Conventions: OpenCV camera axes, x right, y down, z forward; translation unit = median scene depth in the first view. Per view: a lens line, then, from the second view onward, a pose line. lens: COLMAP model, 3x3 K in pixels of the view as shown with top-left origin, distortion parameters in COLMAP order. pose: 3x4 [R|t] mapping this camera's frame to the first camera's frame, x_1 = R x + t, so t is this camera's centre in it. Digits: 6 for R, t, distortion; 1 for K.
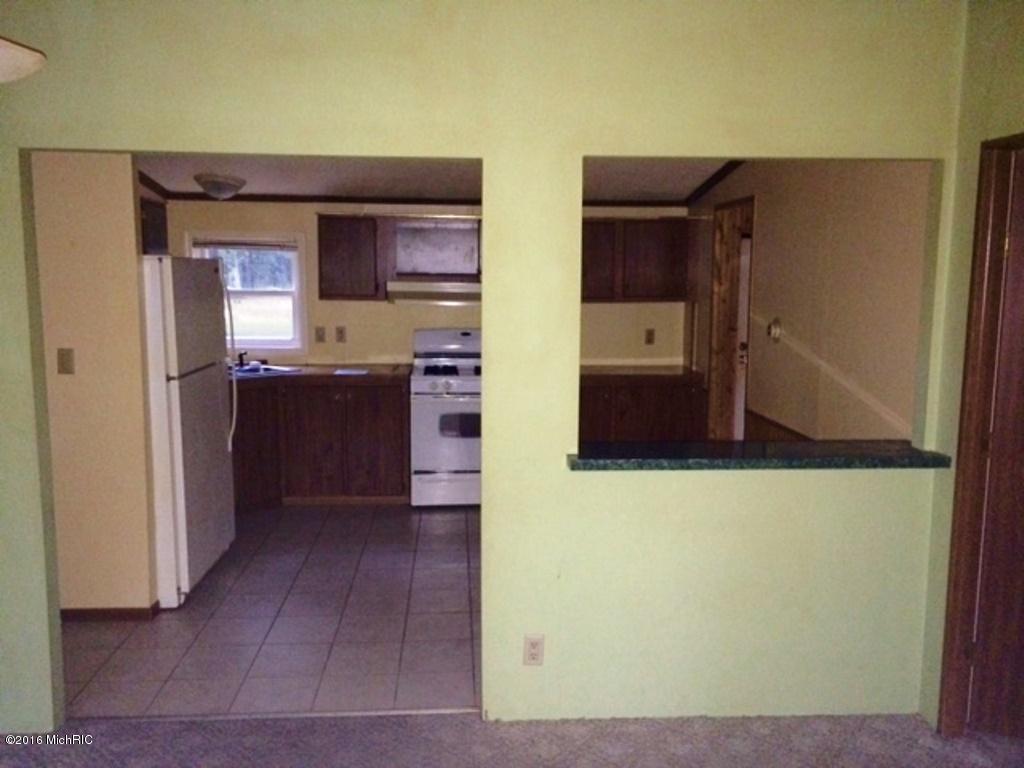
lens RADIAL K [[869.5, 0, 512.0], [0, 869.5, 384.0], [0, 0, 1]] dist [0.019815, -0.001007]
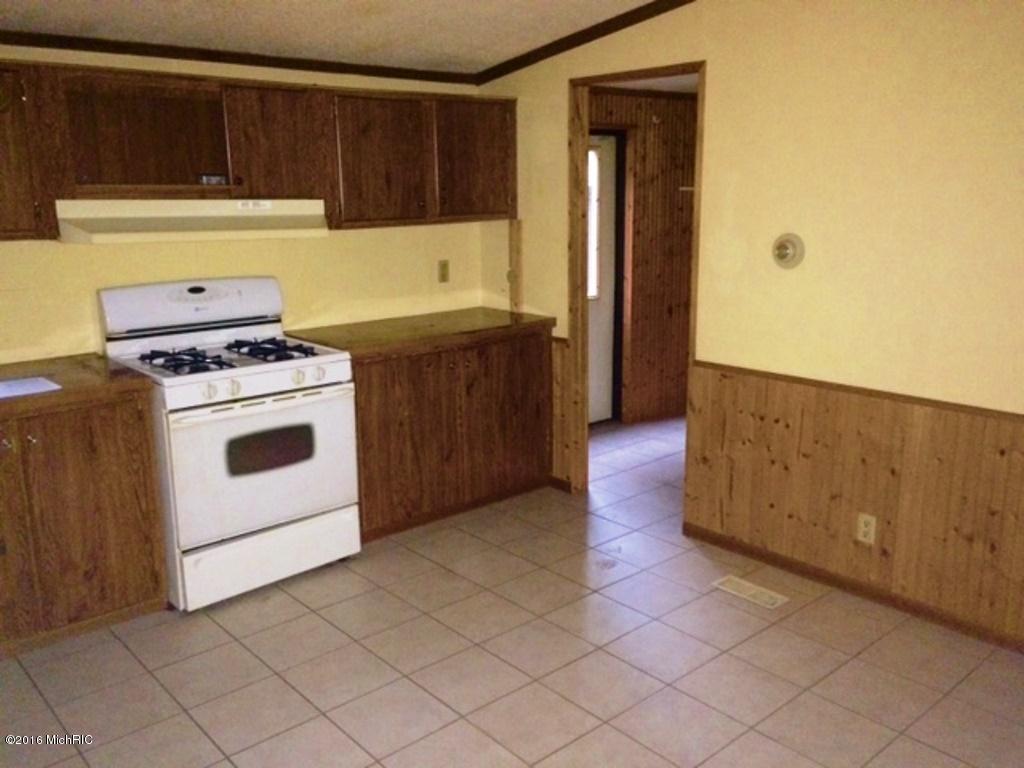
lens RADIAL K [[869.5, 0, 512.0], [0, 869.5, 384.0], [0, 0, 1]] dist [0.019815, -0.001007]
pose [[0.789697, -0.150301, 0.594801, -0.249534], [0.097350, 0.987941, 0.120396, -0.046687], [-0.605724, -0.037173, 0.794806, 0.427470]]
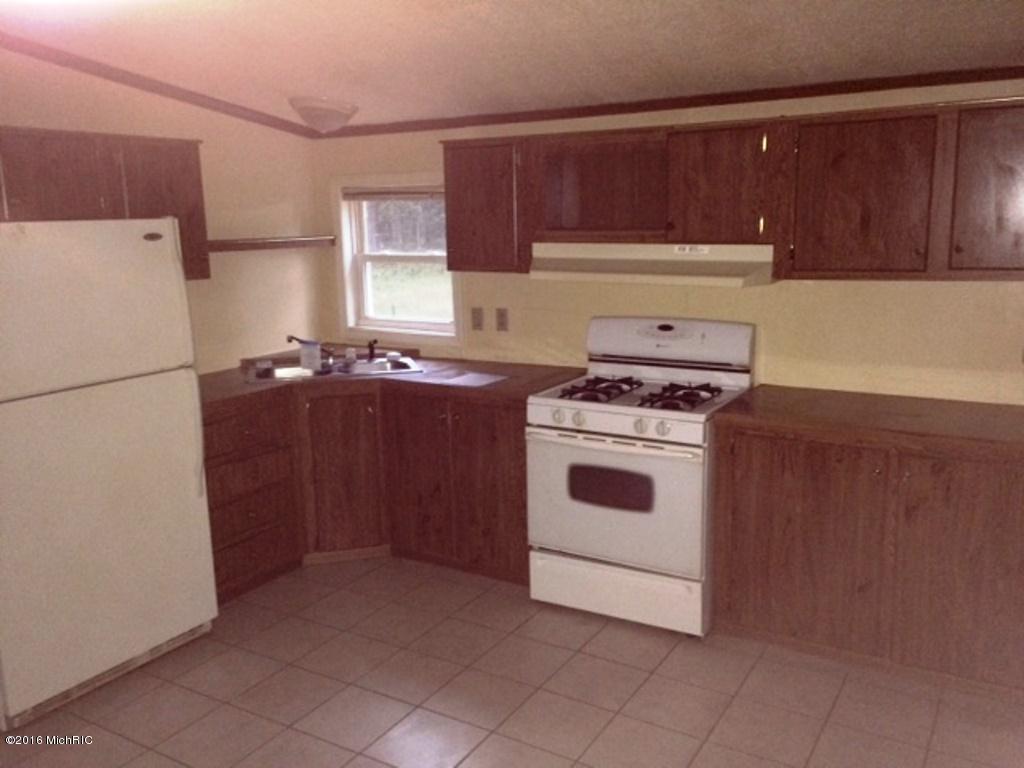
lens RADIAL K [[869.5, 0, 512.0], [0, 869.5, 384.0], [0, 0, 1]] dist [0.019815, -0.001007]
pose [[0.813518, 0.085693, -0.575191, 0.217655], [-0.052813, 0.995883, 0.073673, -0.059433], [0.579137, -0.029557, 0.814695, 0.462262]]
